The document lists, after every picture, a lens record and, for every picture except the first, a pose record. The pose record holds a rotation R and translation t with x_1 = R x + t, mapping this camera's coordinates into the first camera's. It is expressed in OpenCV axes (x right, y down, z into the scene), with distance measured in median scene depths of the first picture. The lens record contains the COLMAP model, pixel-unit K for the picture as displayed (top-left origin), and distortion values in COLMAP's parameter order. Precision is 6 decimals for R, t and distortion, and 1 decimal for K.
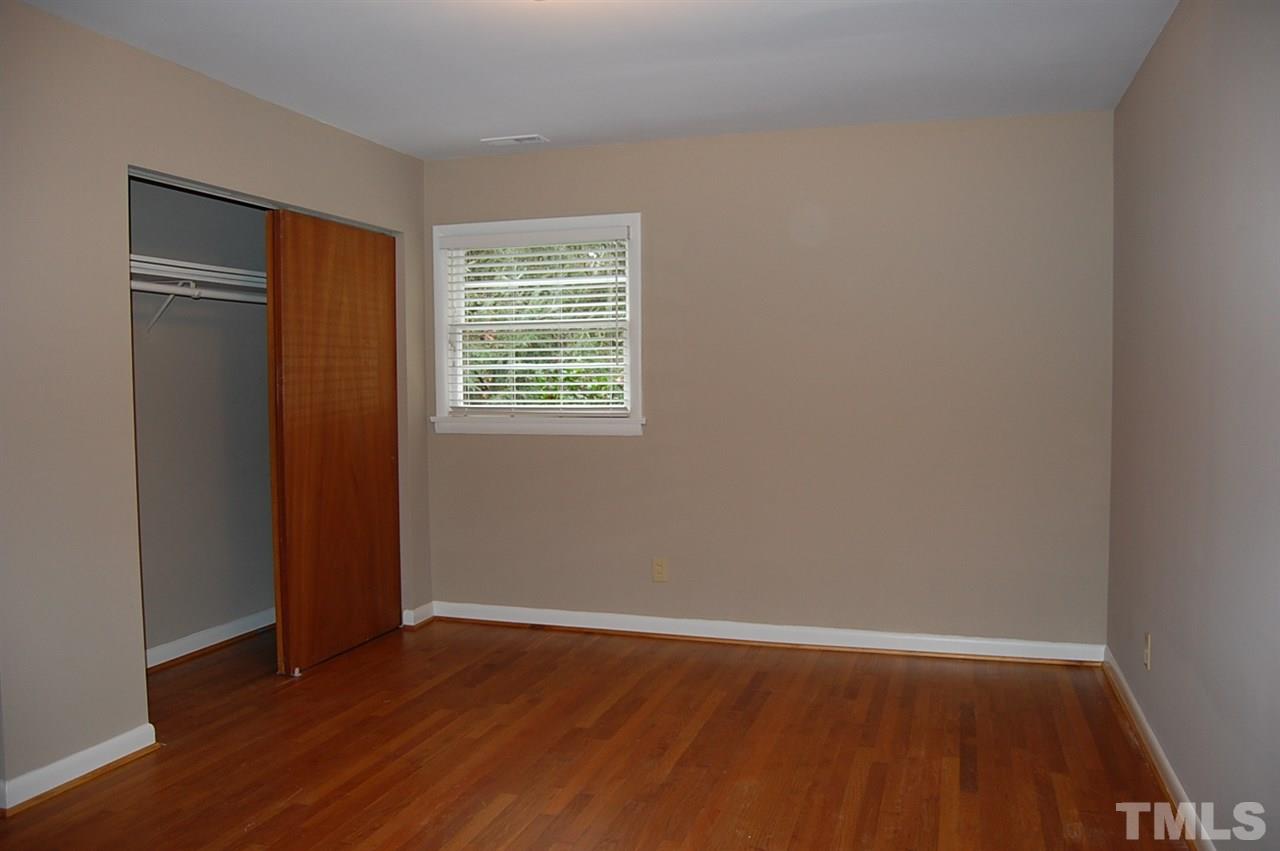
lens RADIAL K [[993.2, 0, 647.3], [0, 993.2, 437.4], [0, 0, 1]] dist [-0.095170, 0.039115]
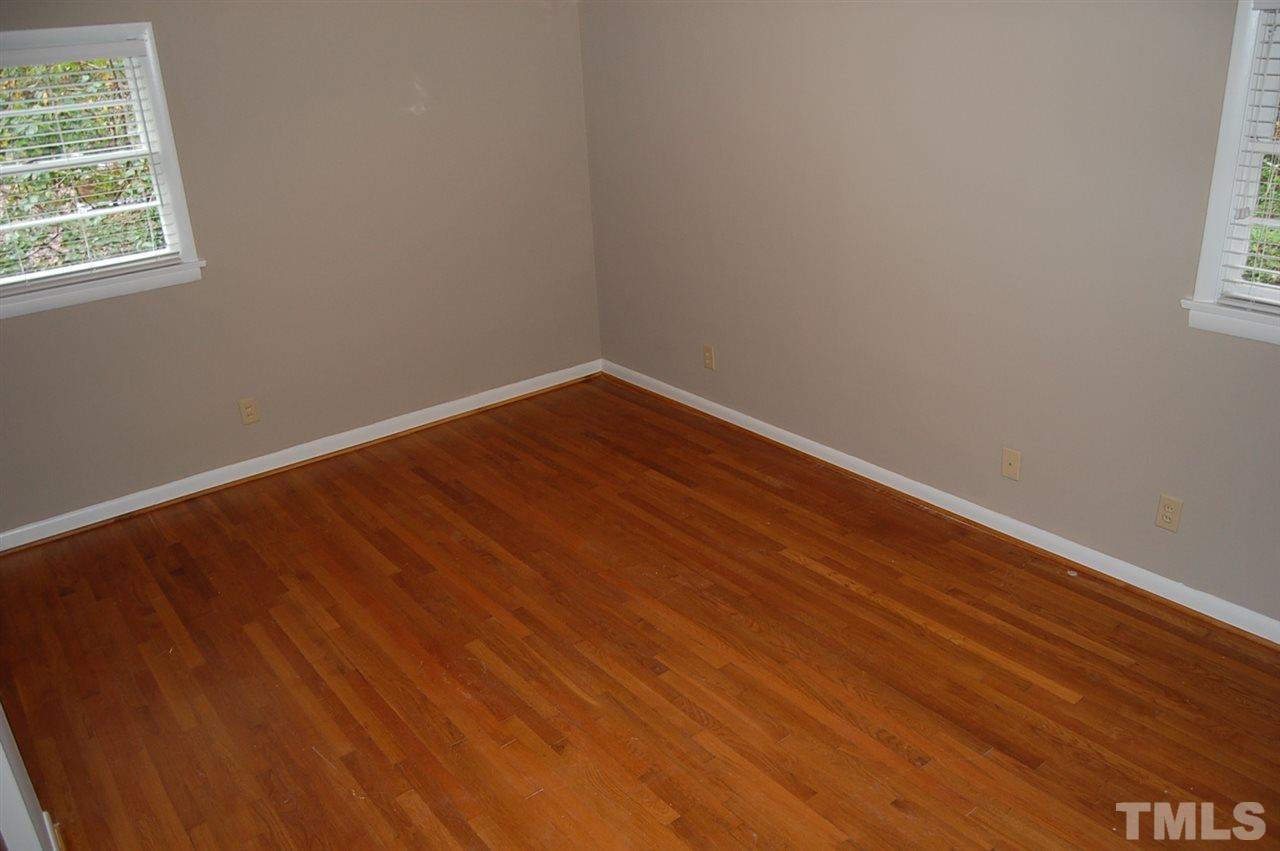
lens RADIAL K [[993.2, 0, 647.3], [0, 993.2, 437.4], [0, 0, 1]] dist [-0.095170, 0.039115]
pose [[0.565615, -0.342779, 0.750055, -0.584674], [0.089908, 0.929732, 0.357093, -0.176645], [-0.819754, -0.134542, 0.556688, 0.173756]]
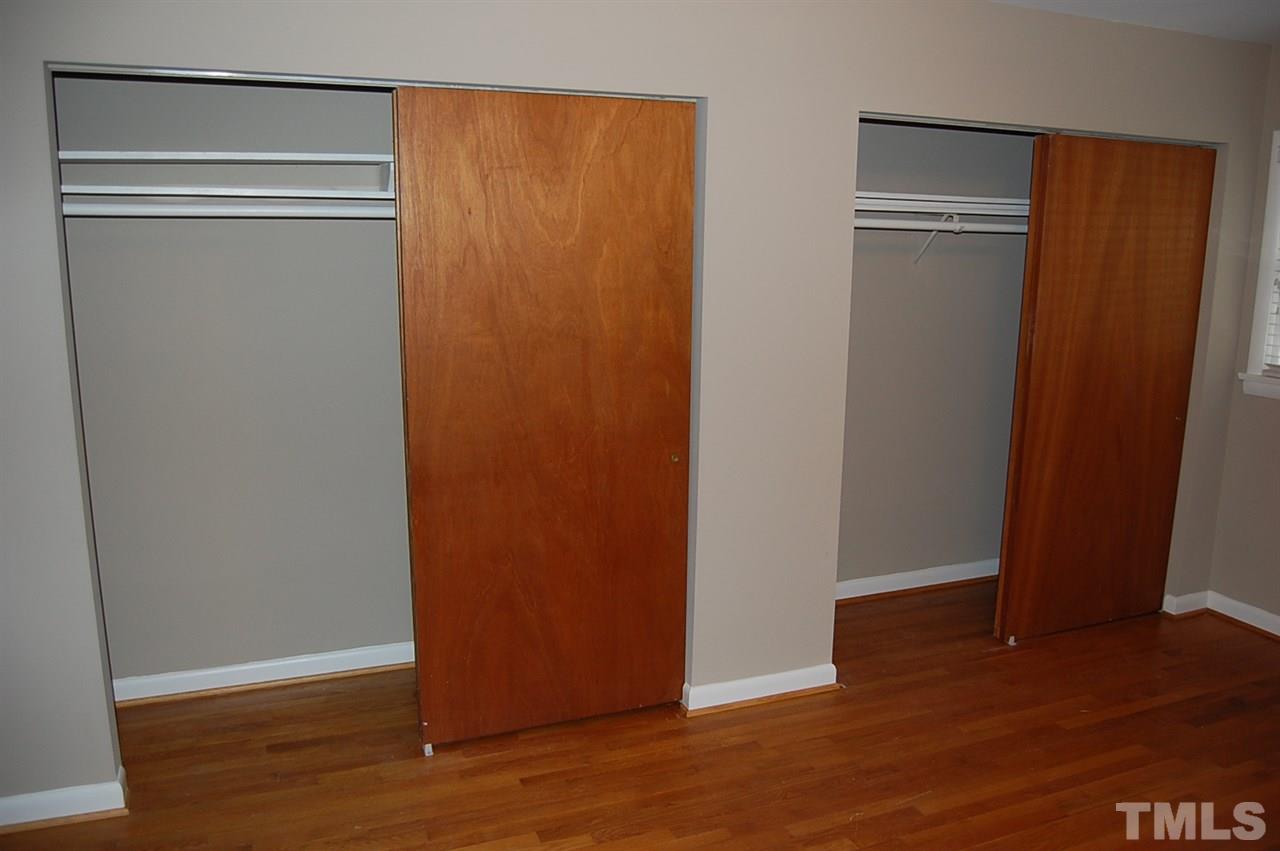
lens RADIAL K [[993.2, 0, 647.3], [0, 993.2, 437.4], [0, 0, 1]] dist [-0.095170, 0.039115]
pose [[0.638771, 0.167025, -0.751049, 0.091590], [-0.062719, 0.984208, 0.165534, -0.087007], [0.766836, -0.058633, 0.639159, 0.151111]]
